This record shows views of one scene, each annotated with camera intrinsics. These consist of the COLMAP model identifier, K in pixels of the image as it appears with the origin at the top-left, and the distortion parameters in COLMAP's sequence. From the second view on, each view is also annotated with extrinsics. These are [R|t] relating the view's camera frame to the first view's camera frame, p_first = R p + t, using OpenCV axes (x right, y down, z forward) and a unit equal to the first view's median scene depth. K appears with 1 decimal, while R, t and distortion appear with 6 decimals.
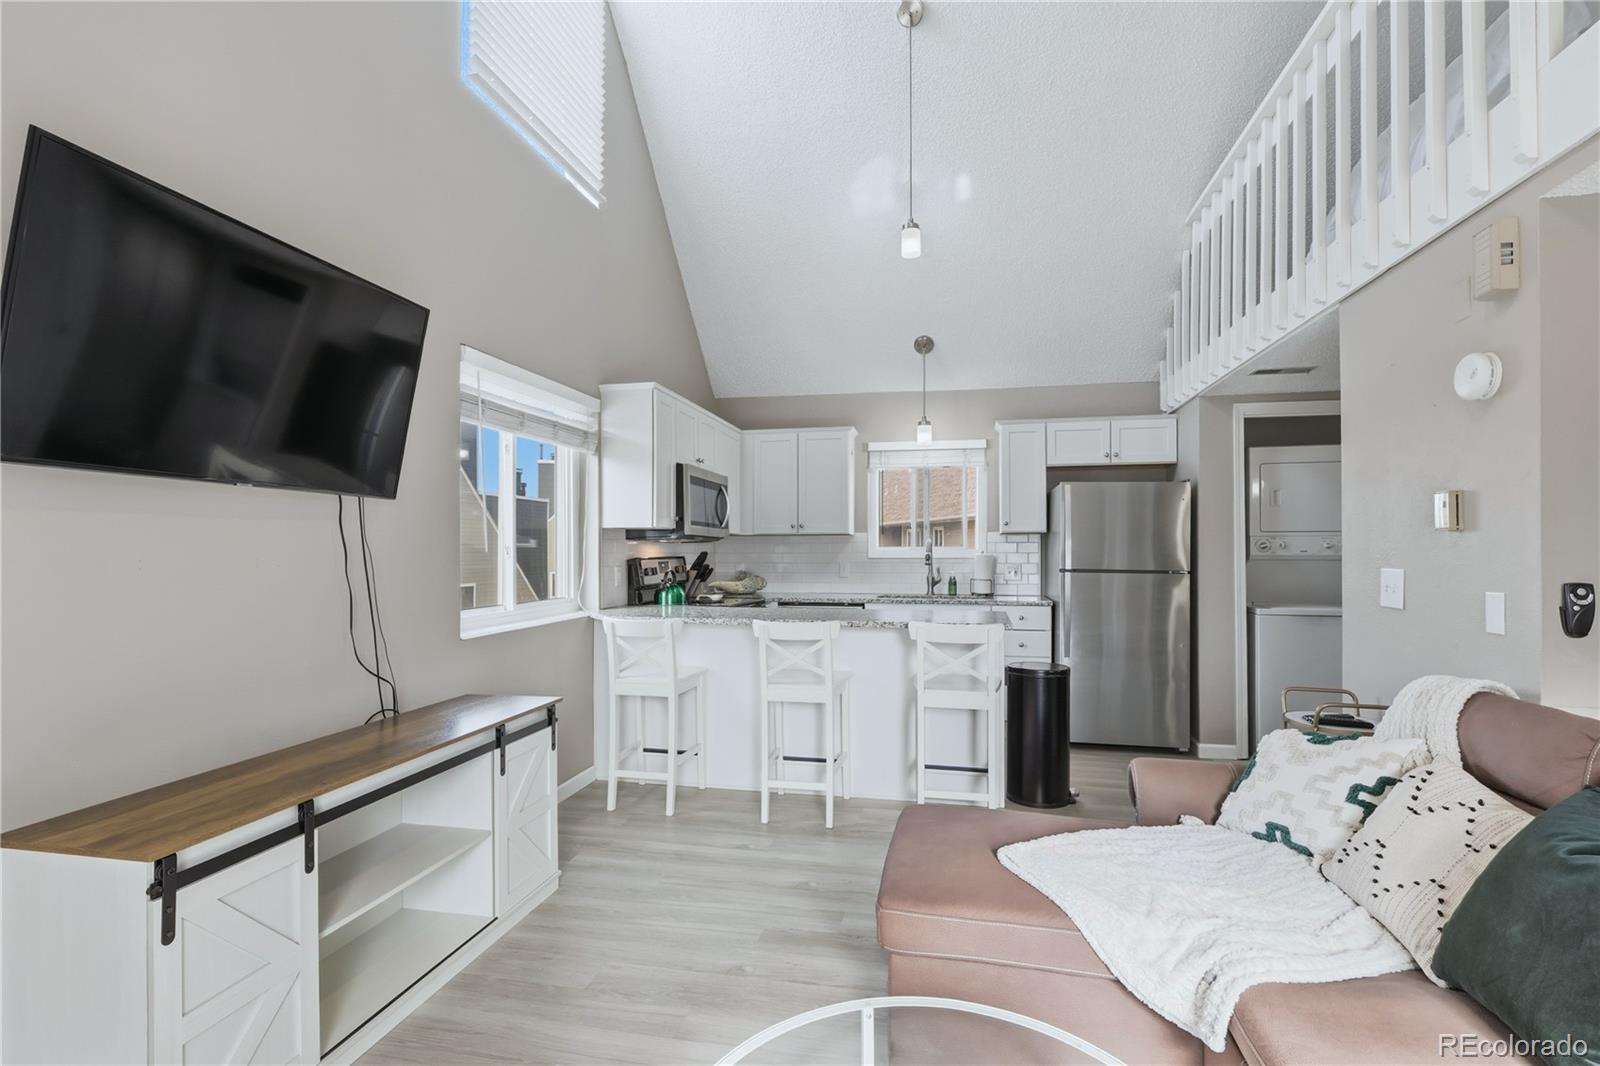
lens RADIAL K [[767.1, 0, 796.6], [0, 767.1, 540.9], [0, 0, 1]] dist [0.000364, 0.000303]
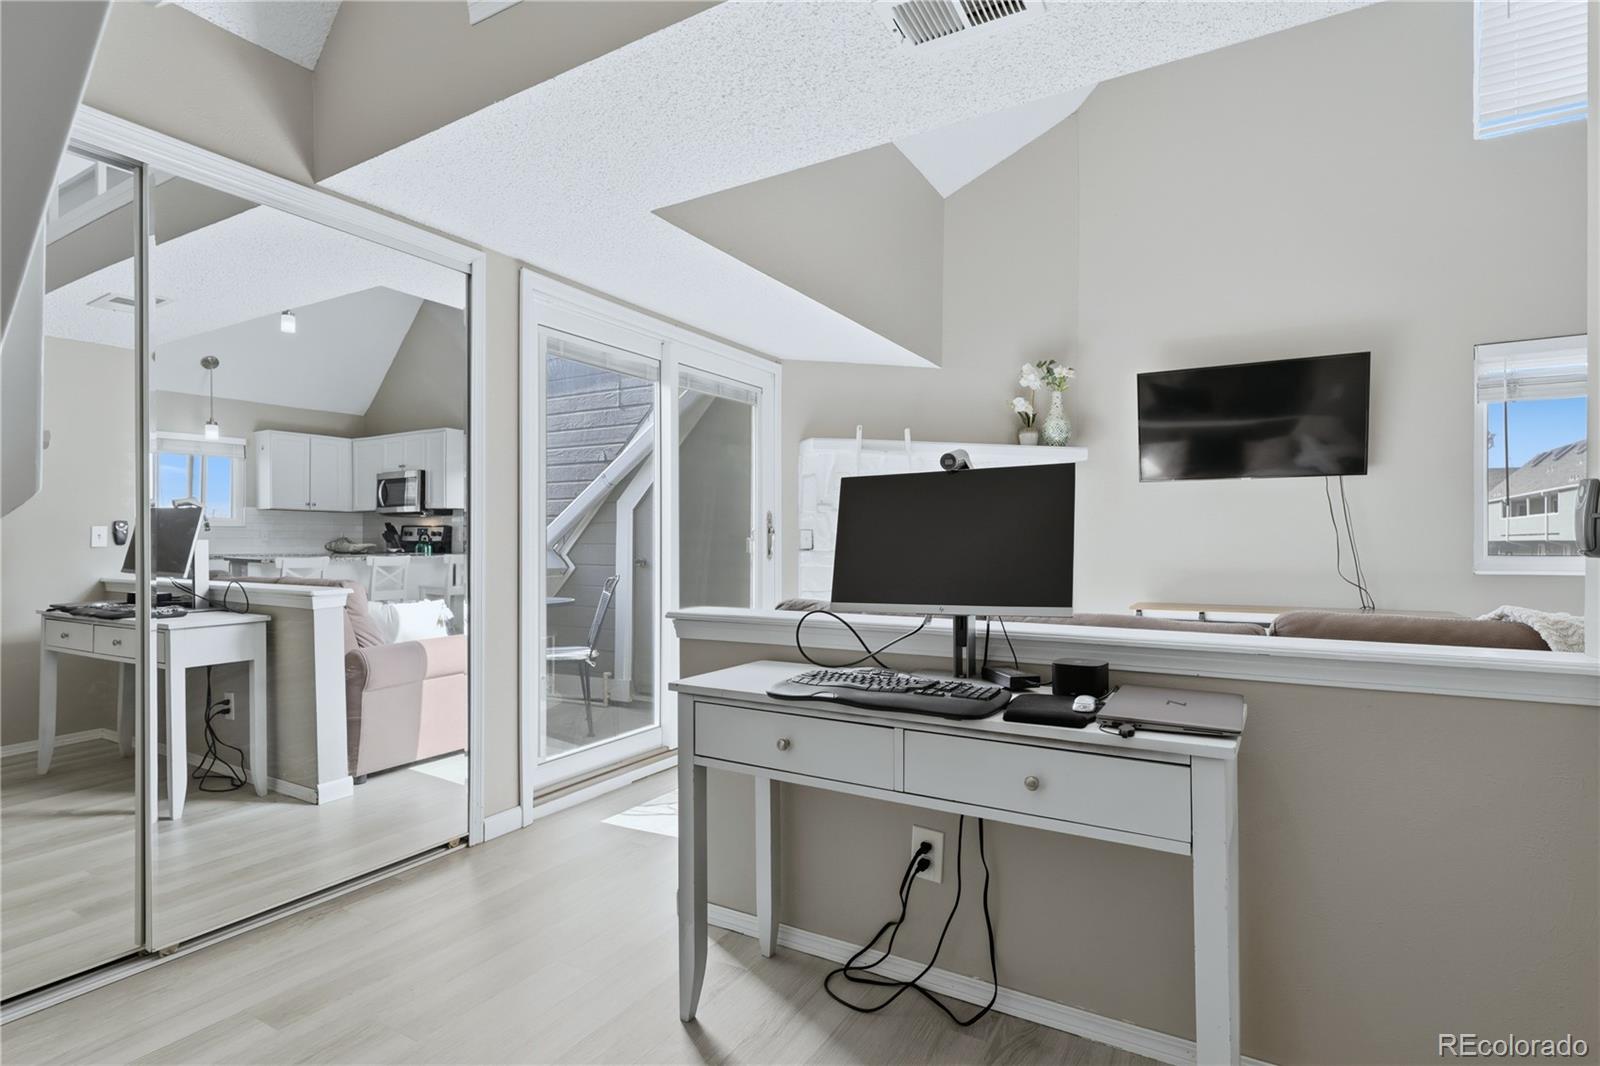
lens RADIAL K [[791.4, 0, 799.3], [0, 791.4, 537.8], [0, 0, 1]] dist [0.003132, 0.001038]
pose [[-0.309389, -0.004026, -0.950927, 0.795582], [0.012990, 0.999880, -0.008460, 0.042568], [0.950847, -0.014970, -0.309299, 0.219448]]
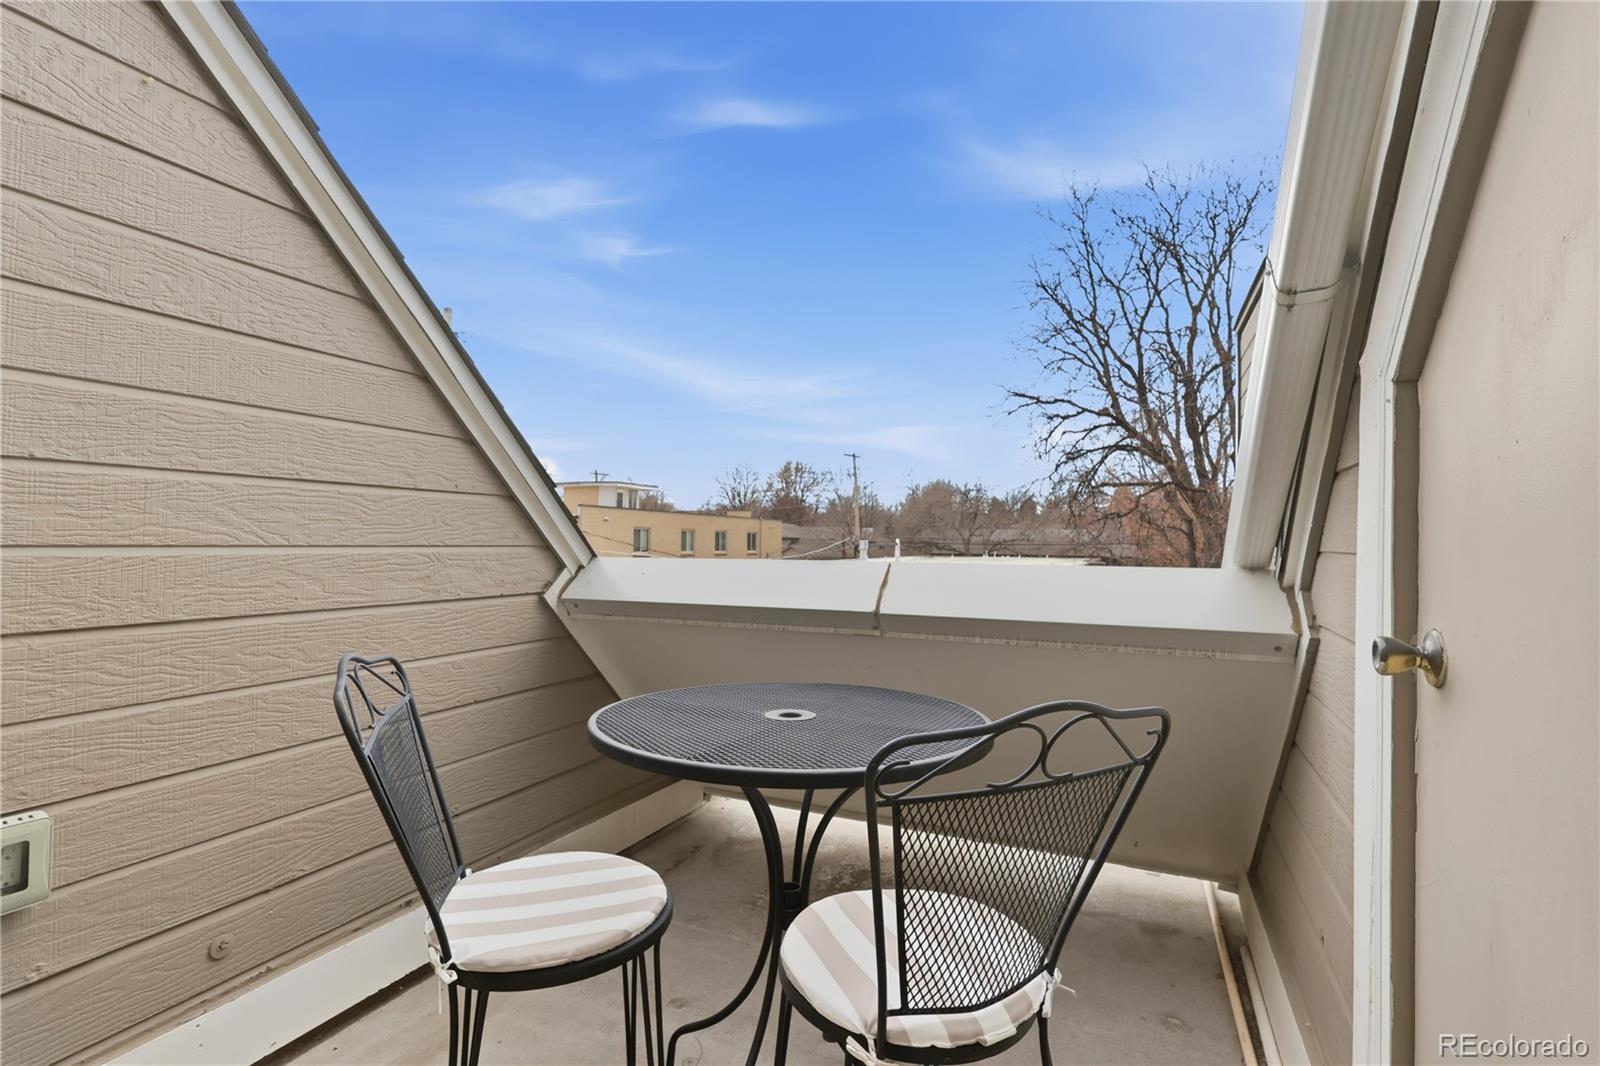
lens RADIAL K [[736.9, 0, 800.0], [0, 736.9, 533.0], [0, 0, 1]] dist [0.000007, 0.000029]
pose [[-0.976751, -0.002236, 0.214367, -0.085004], [-0.008841, 0.999515, -0.029856, 0.039969], [-0.214197, -0.031057, -0.976297, -0.116739]]
